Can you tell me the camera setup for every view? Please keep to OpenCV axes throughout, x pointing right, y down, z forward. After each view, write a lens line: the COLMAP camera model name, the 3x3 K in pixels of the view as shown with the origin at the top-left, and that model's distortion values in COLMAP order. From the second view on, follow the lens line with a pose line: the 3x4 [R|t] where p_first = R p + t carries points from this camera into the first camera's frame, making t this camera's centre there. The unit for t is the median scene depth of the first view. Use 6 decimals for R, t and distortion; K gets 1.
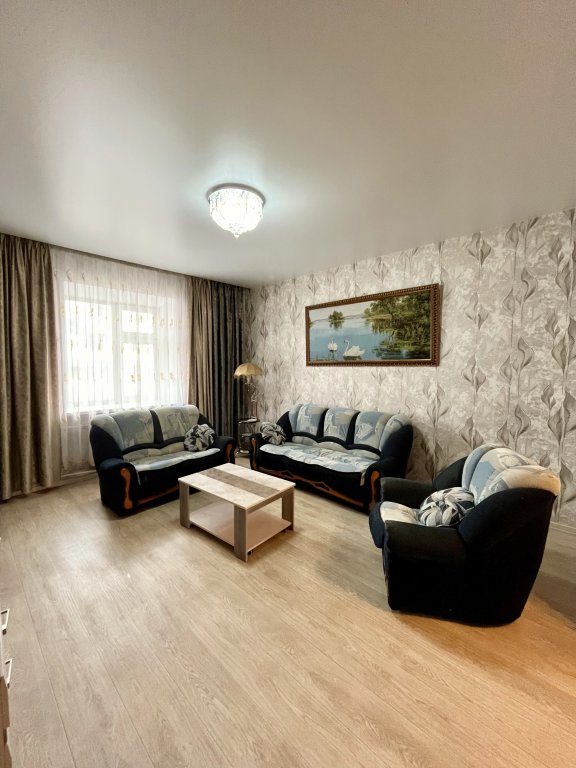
lens RADIAL K [[312.7, 0, 285.4], [0, 312.7, 384.4], [0, 0, 1]] dist [-0.001910, 0.000302]
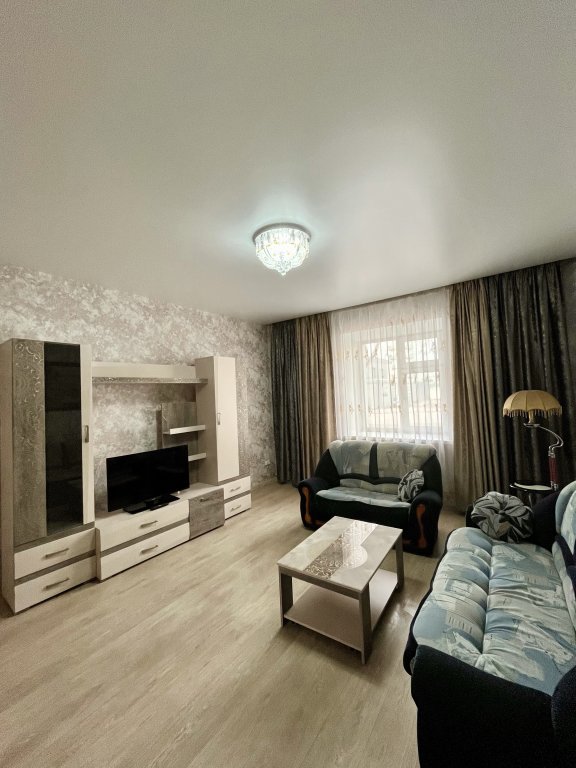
lens RADIAL K [[312.7, 0, 290.2], [0, 312.7, 382.3], [0, 0, 1]] dist [-0.001910, 0.000302]
pose [[0.147811, -0.048091, -0.987846, 0.507621], [-0.018970, 0.998495, -0.051448, -0.052789], [0.988834, 0.026344, 0.146676, 0.563795]]
